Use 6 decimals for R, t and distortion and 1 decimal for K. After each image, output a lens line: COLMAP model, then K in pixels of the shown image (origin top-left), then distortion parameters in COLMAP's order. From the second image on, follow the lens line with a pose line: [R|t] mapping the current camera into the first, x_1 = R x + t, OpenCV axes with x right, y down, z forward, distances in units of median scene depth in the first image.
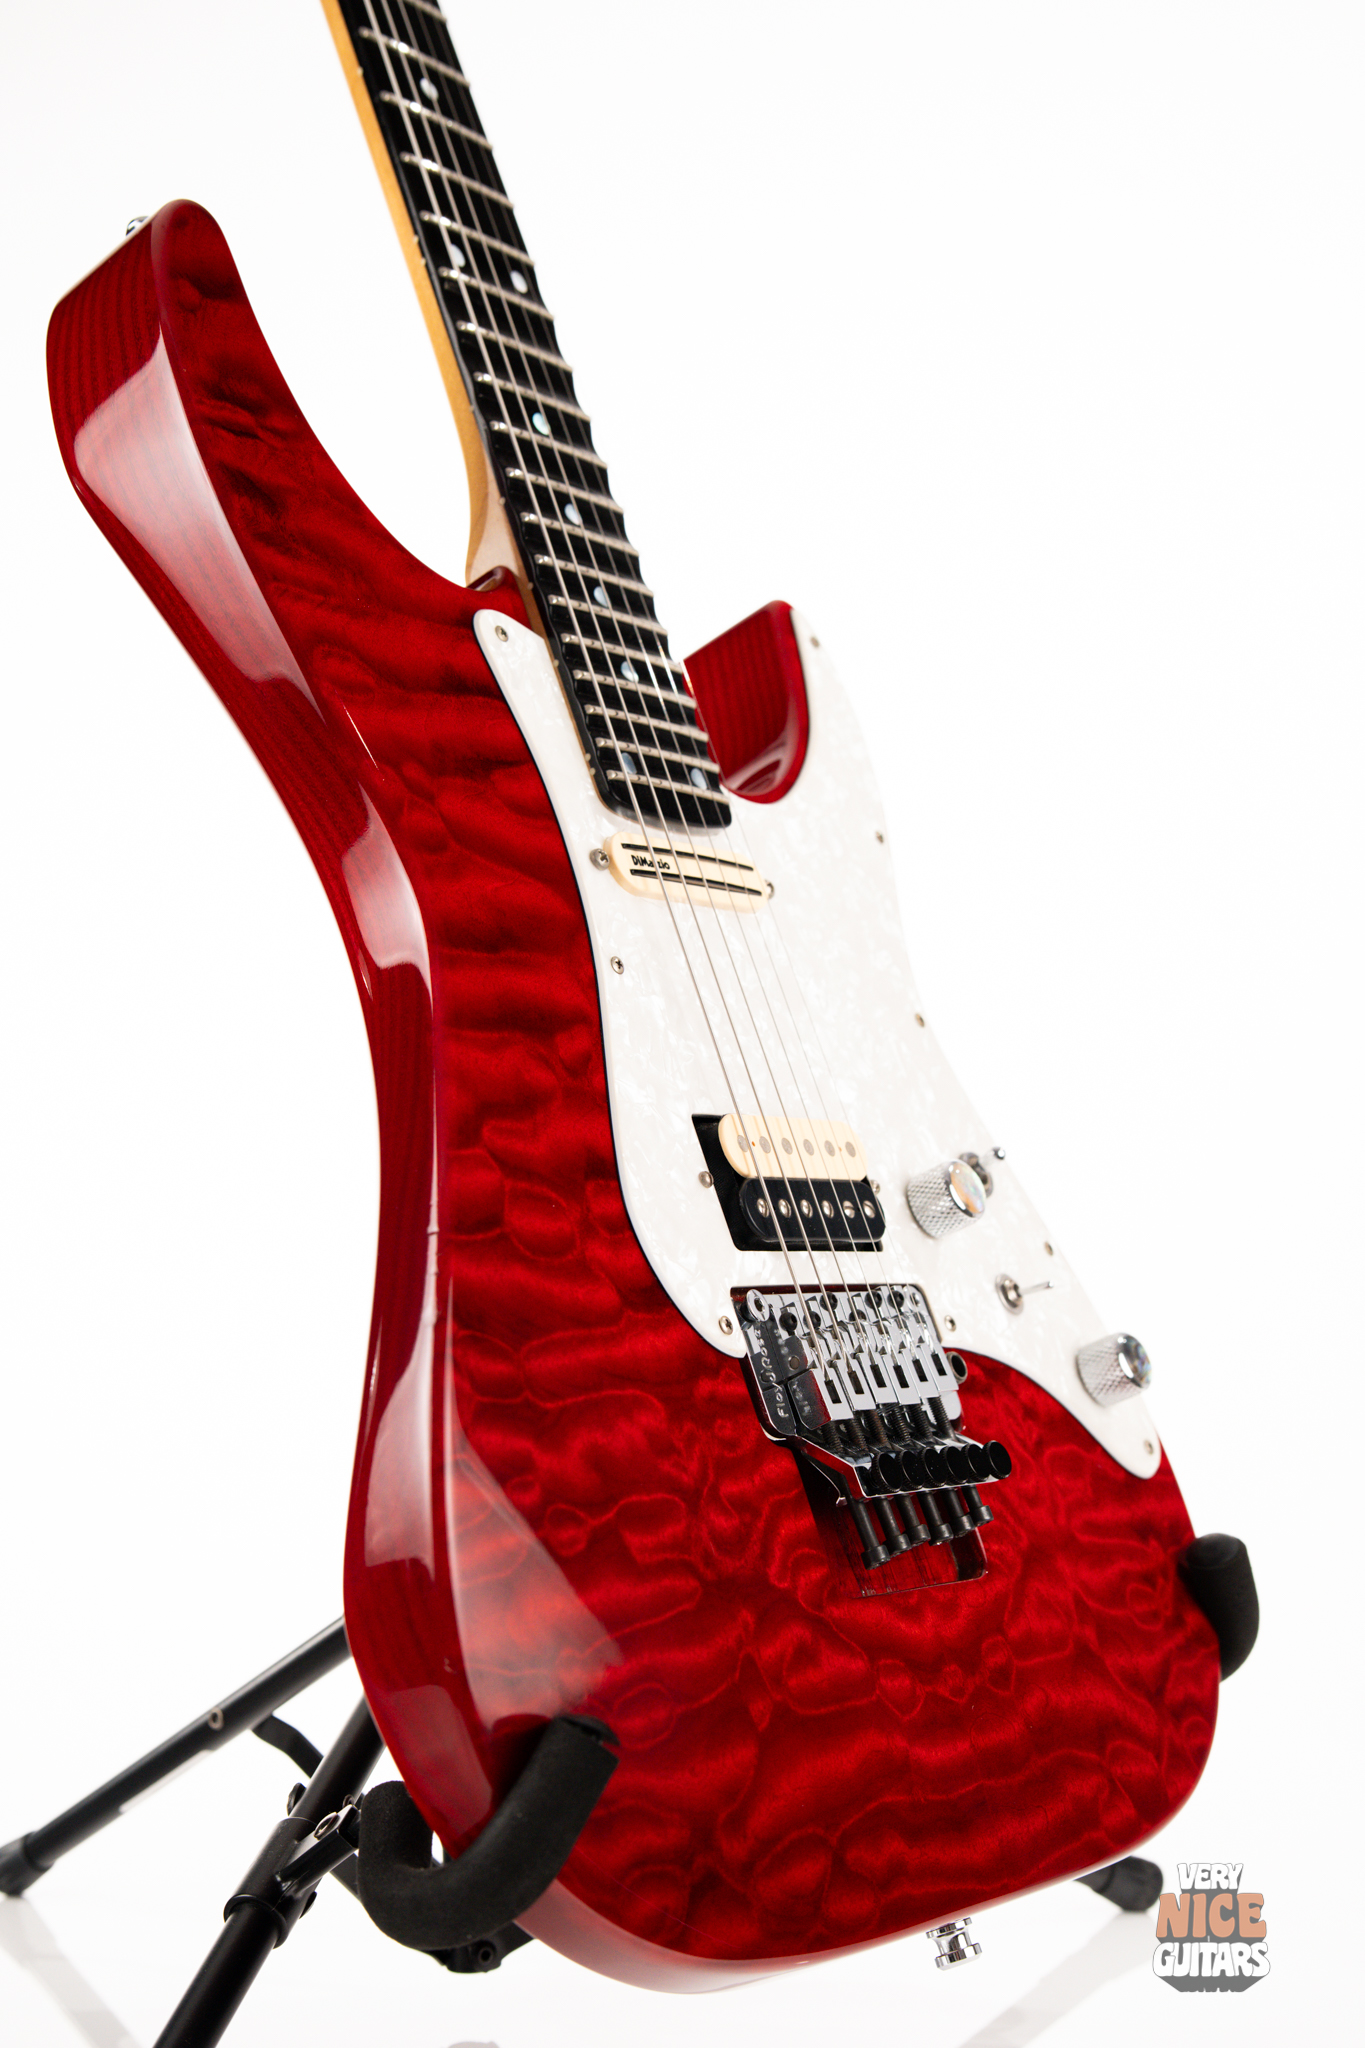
lens RADIAL K [[2913.6, 0, 677.2], [0, 2913.6, 1004.2], [0, 0, 1]] dist [0.047277, 0.000000]
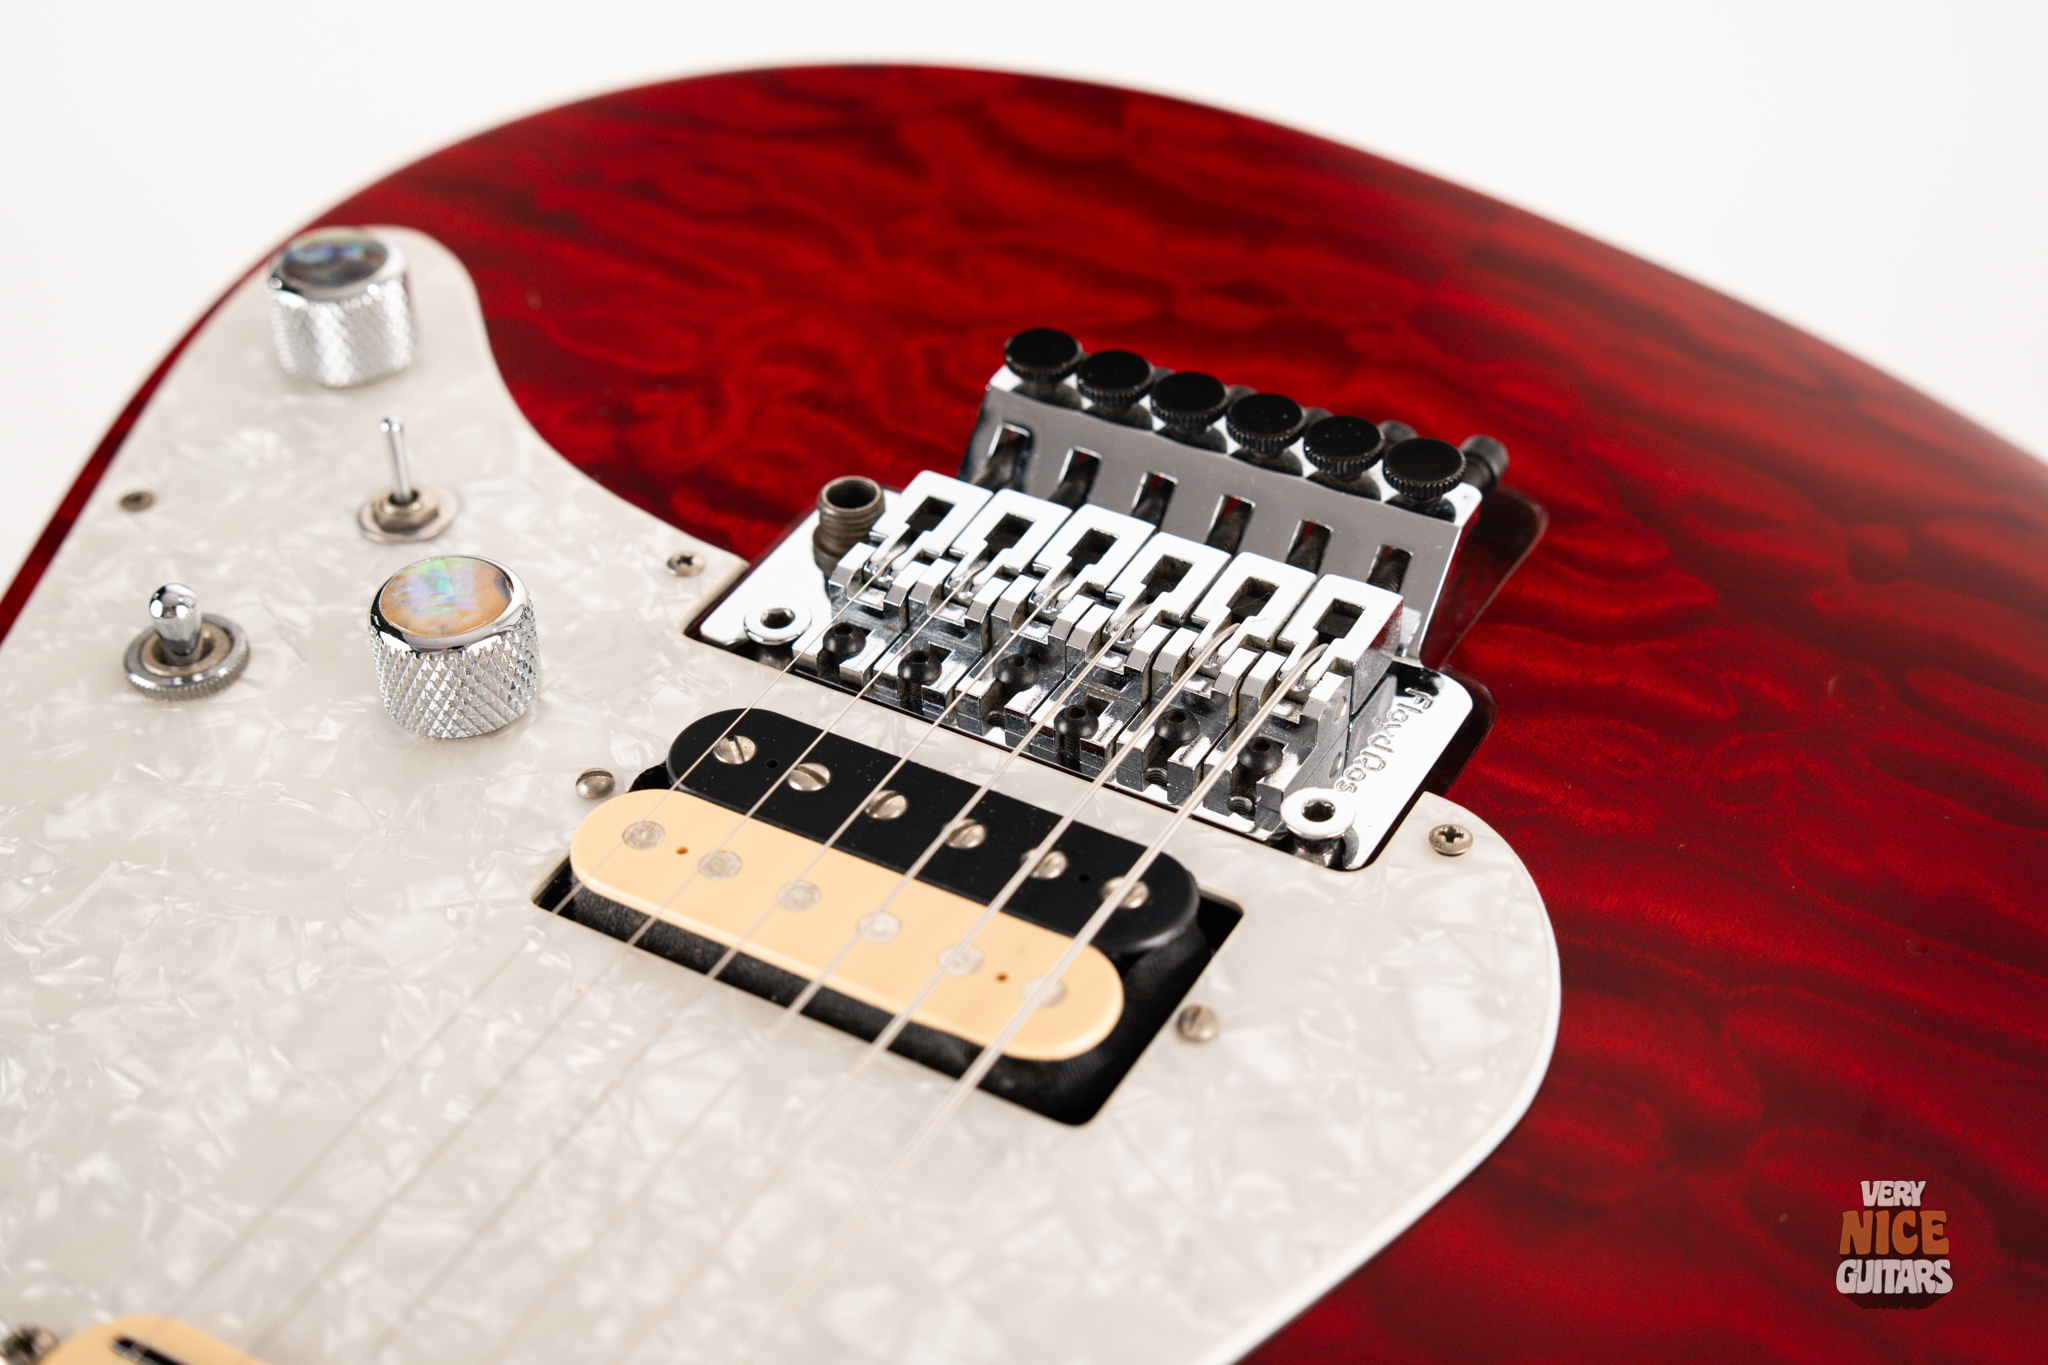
lens RADIAL K [[2913.6, 0, 1025.2], [0, 2913.6, 675.2], [0, 0, 1]] dist [0.047277, 0.000000]
pose [[-0.386502, -0.921519, -0.037670, 0.080869], [0.396215, -0.202786, 0.895484, -0.312725], [-0.832844, 0.331181, 0.443497, 0.821186]]
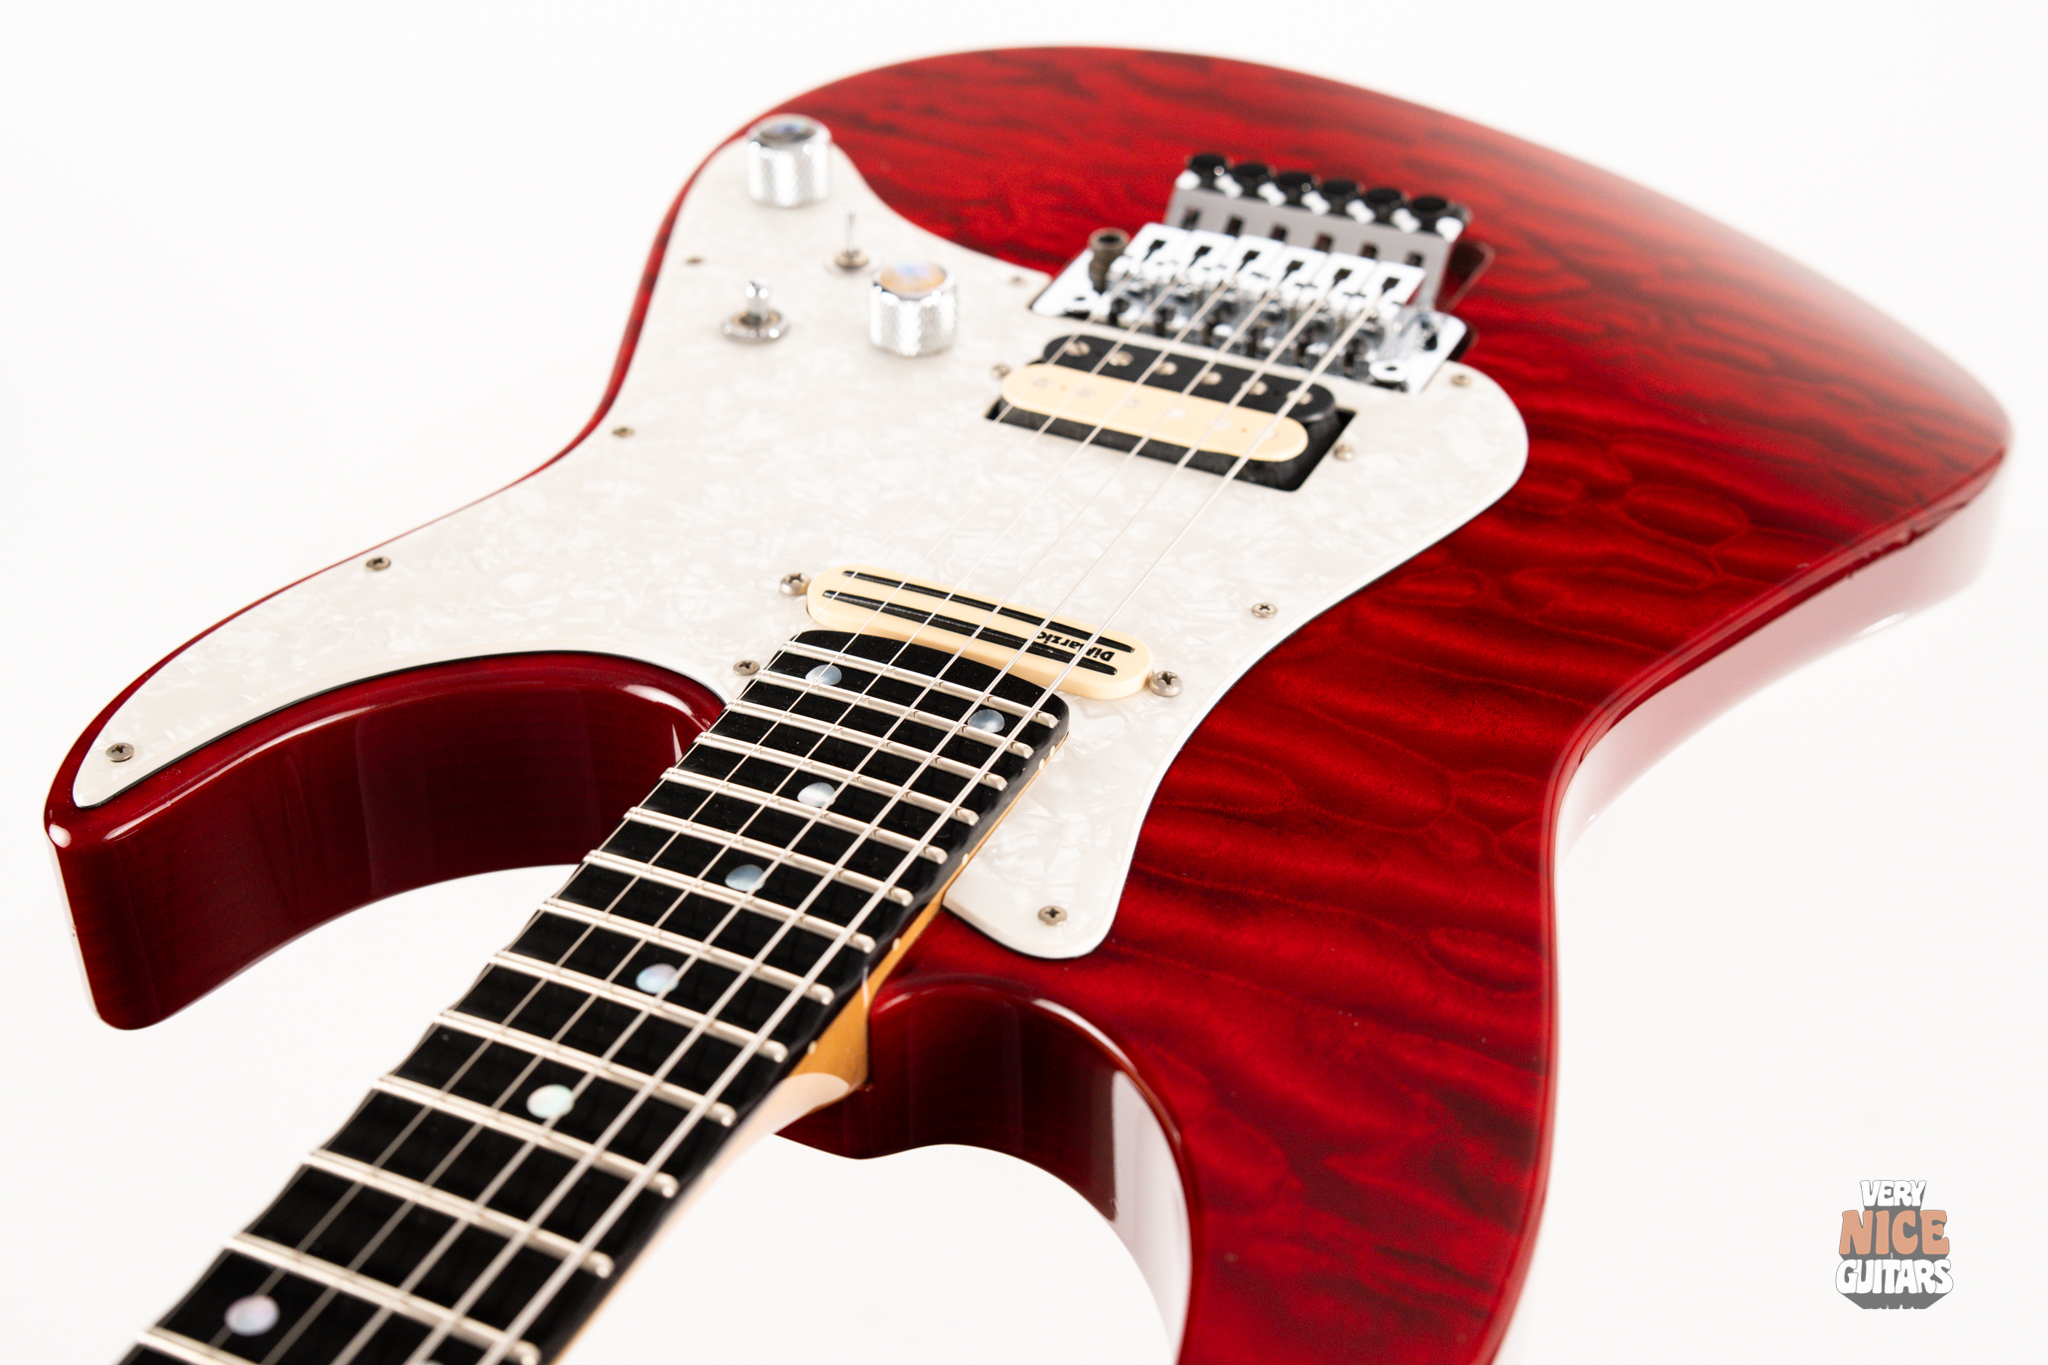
lens RADIAL K [[2913.6, 0, 1031.3], [0, 2913.6, 670.9], [0, 0, 1]] dist [0.047277, 0.000000]
pose [[-0.415206, -0.909698, 0.007333, -0.015378], [0.330355, -0.143261, 0.932921, -0.733531], [-0.847626, 0.389777, 0.360005, 0.807349]]
